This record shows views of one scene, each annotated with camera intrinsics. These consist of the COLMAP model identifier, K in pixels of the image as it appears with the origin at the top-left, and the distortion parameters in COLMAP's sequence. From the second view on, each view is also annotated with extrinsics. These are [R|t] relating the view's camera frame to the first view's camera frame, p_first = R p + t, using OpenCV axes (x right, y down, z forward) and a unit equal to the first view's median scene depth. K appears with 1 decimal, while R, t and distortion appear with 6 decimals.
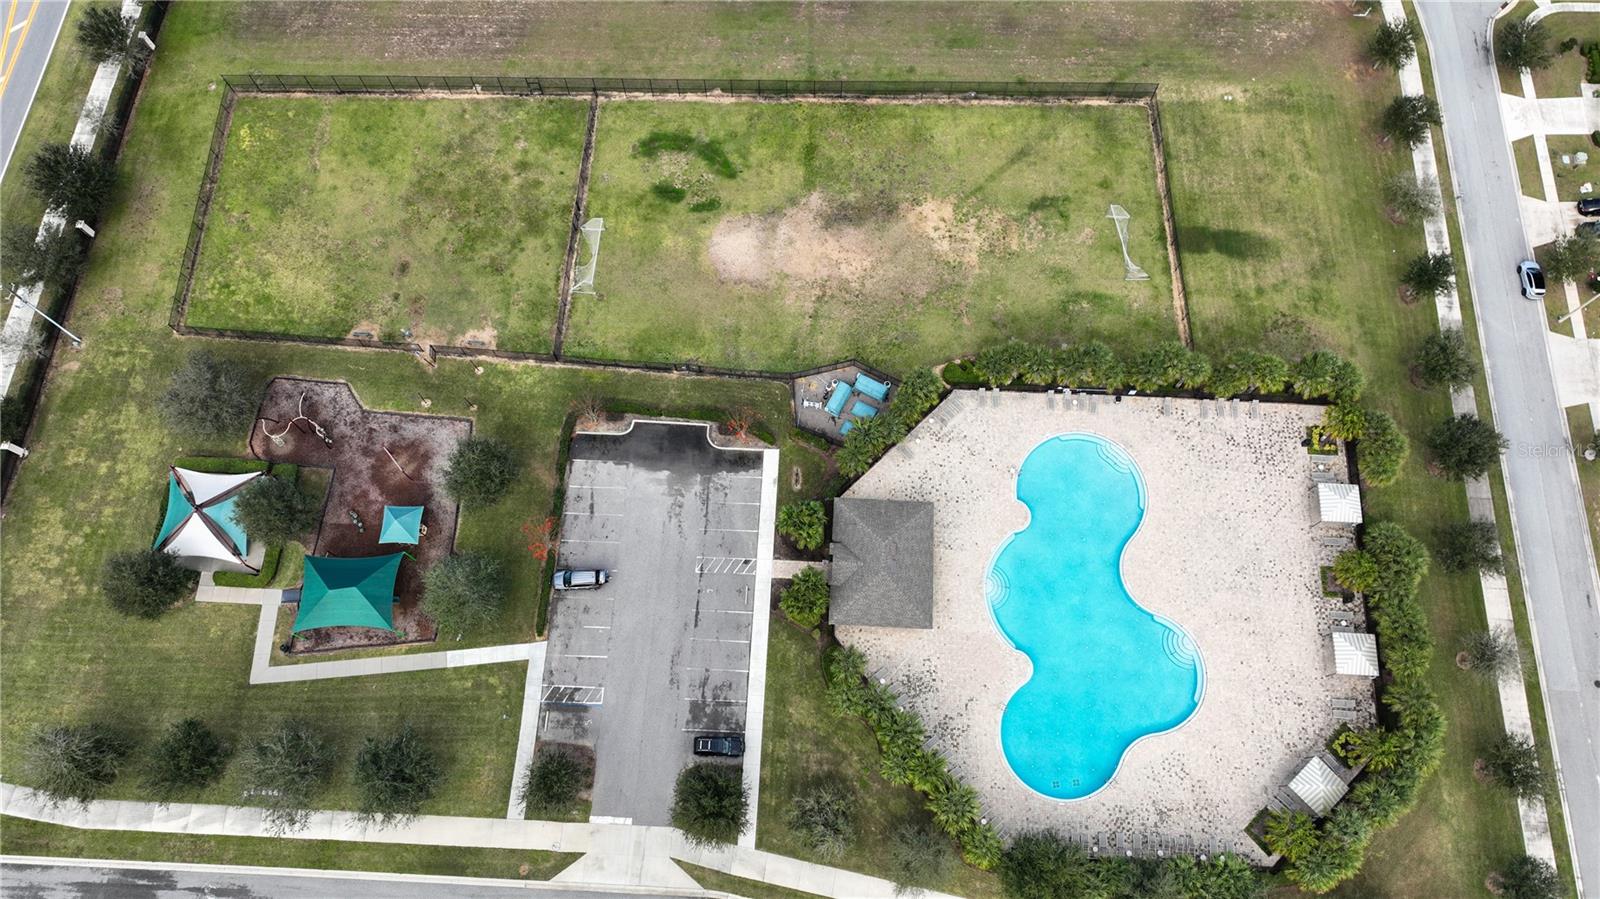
lens RADIAL K [[1126.2, 0, 801.9], [0, 1126.2, 449.4], [0, 0, 1]] dist [-0.001379, 0.014337]
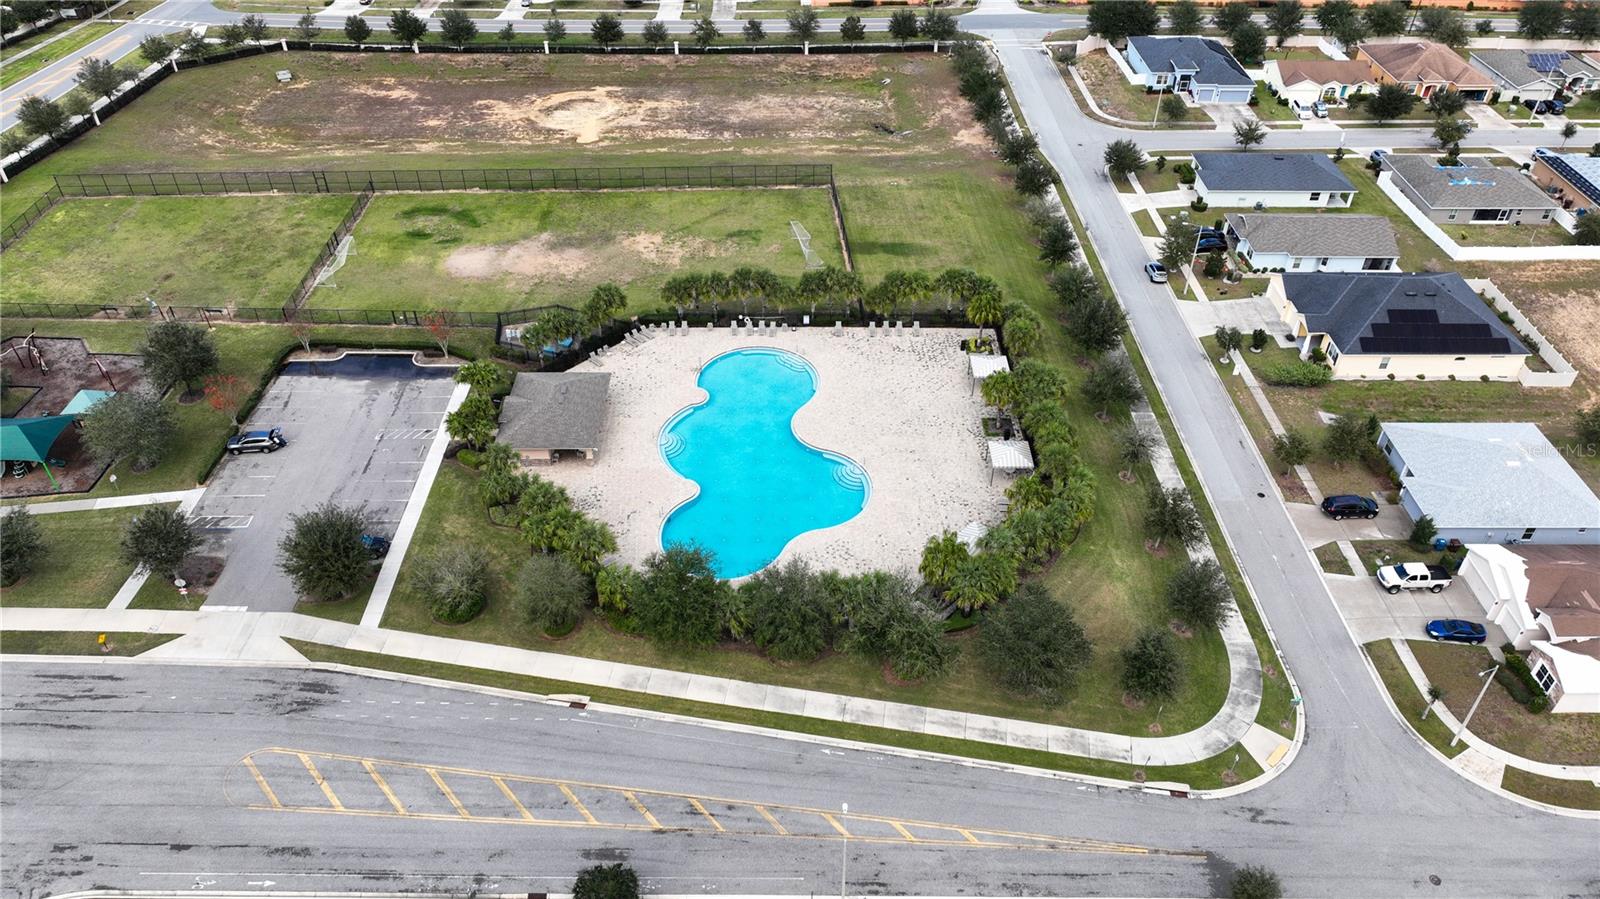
lens RADIAL K [[1126.2, 0, 801.9], [0, 1126.2, 449.4], [0, 0, 1]] dist [-0.001379, 0.014337]
pose [[0.998199, -0.029734, 0.052106, 0.226581], [0.052846, 0.846914, -0.529098, 0.645041], [-0.028397, 0.530898, 0.846960, 0.124549]]
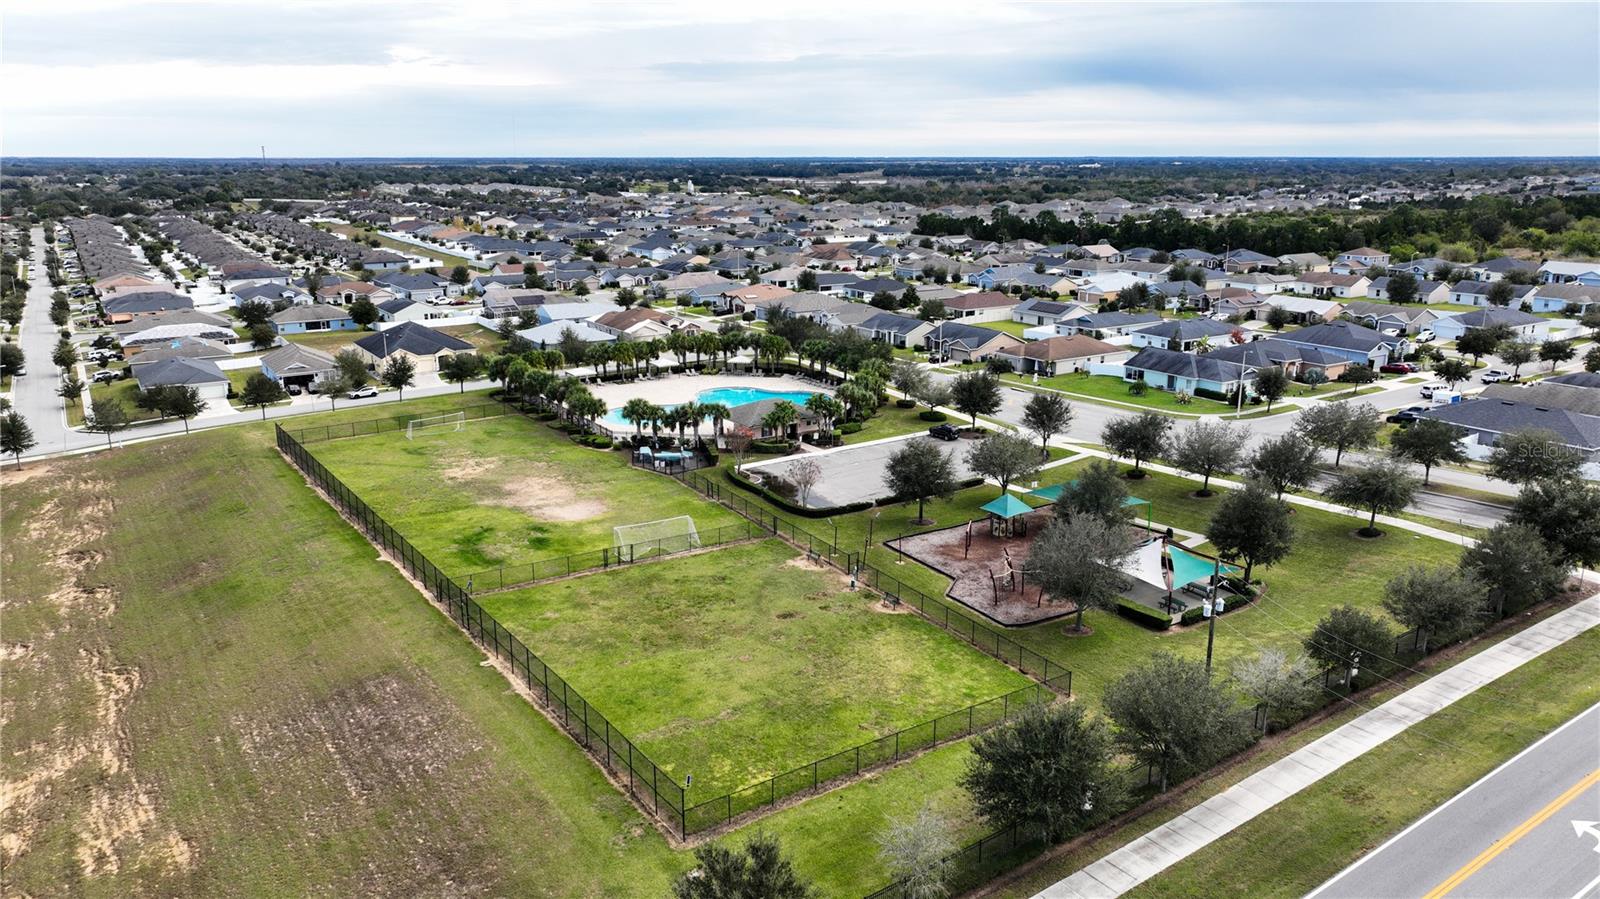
lens RADIAL K [[1126.2, 0, 801.9], [0, 1126.2, 449.4], [0, 0, 1]] dist [-0.001379, 0.014337]
pose [[-0.588079, -0.203716, 0.782728, -0.971670], [0.765199, 0.173330, 0.620021, -0.671146], [-0.261979, 0.963564, 0.053951, 0.890638]]
